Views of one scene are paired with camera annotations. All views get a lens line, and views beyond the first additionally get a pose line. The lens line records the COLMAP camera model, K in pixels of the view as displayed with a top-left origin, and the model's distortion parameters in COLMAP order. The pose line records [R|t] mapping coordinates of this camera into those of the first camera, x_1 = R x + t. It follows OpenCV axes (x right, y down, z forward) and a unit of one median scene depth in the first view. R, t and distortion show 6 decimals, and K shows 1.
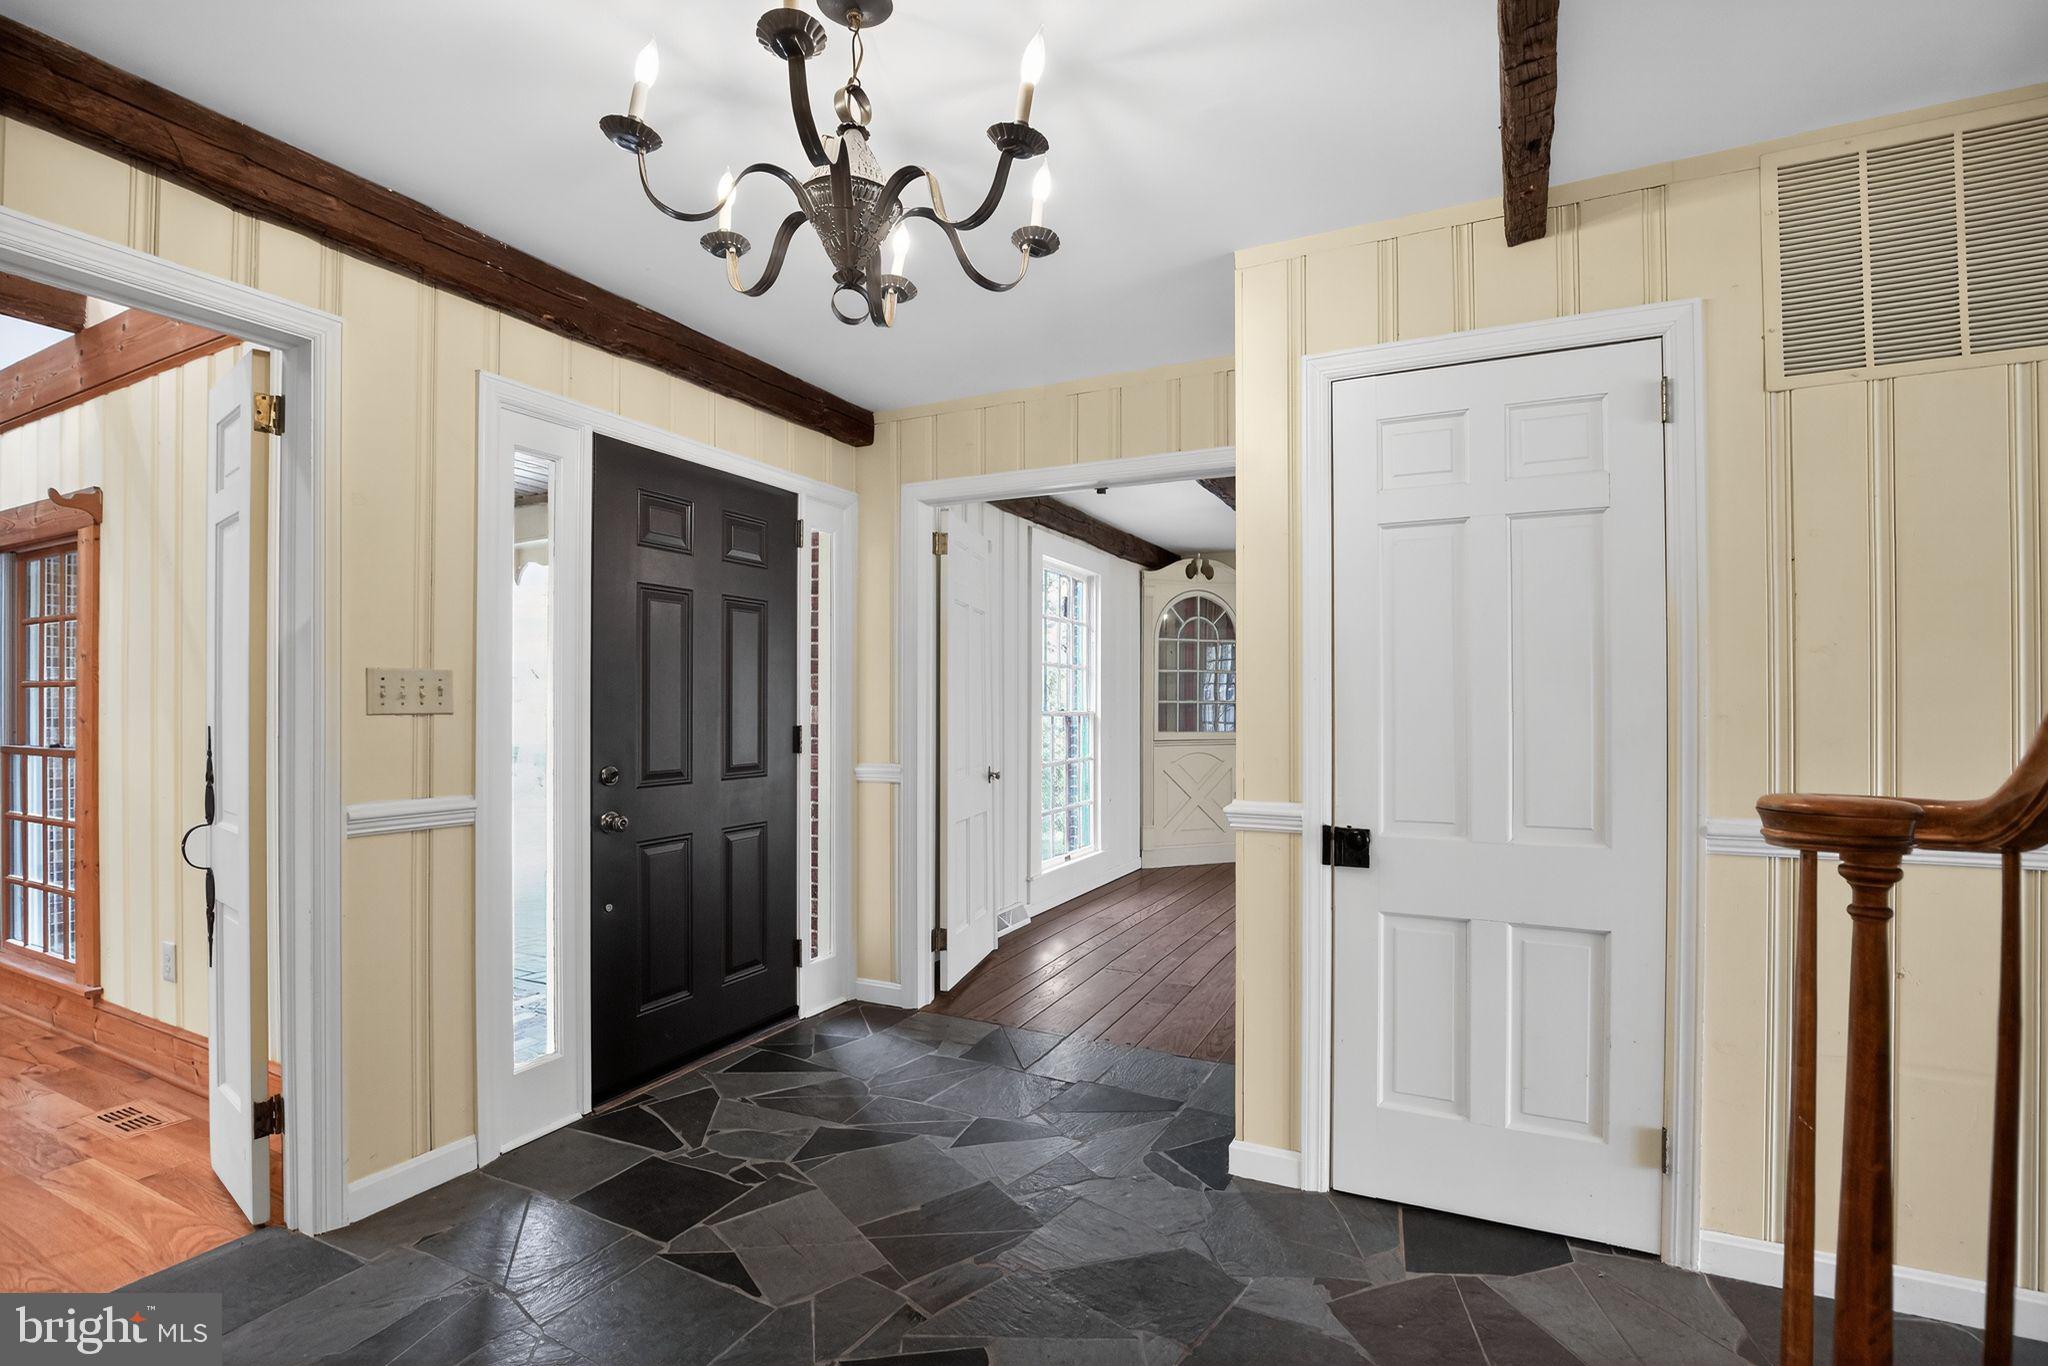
lens RADIAL K [[941.7, 0, 1025.3], [0, 941.7, 690.0], [0, 0, 1]] dist [-0.004315, 0.000002]
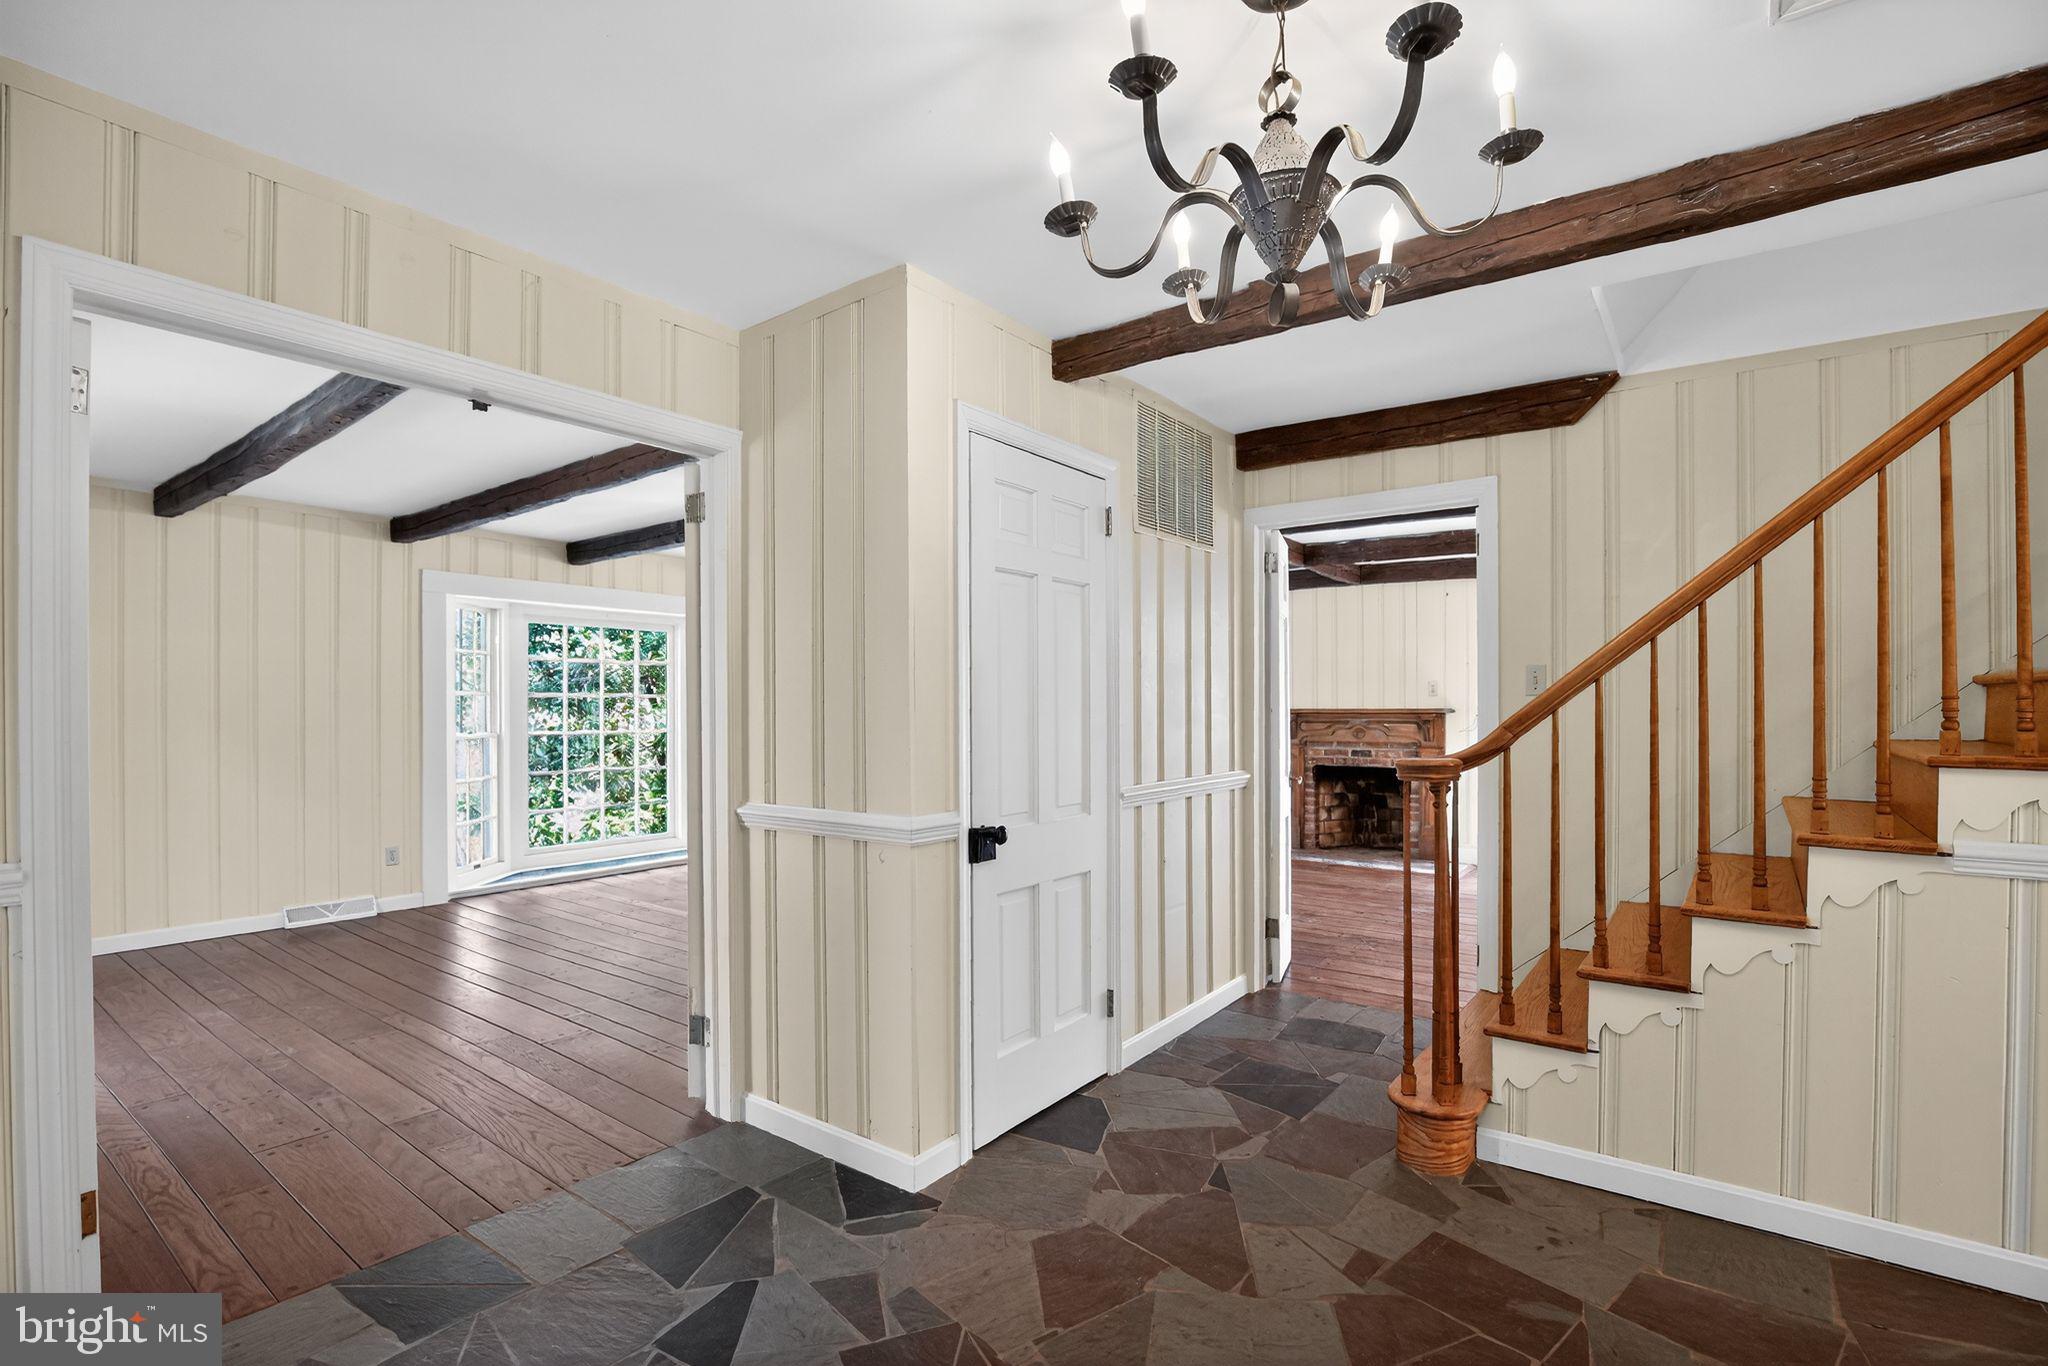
lens RADIAL K [[941.7, 0, 1027.9], [0, 941.7, 713.1], [0, 0, 1]] dist [-0.004315, 0.000002]
pose [[0.199735, -0.001964, 0.979848, -0.854949], [-0.004081, 0.999988, 0.002836, 0.004215], [-0.979841, -0.004565, 0.199725, 0.798892]]
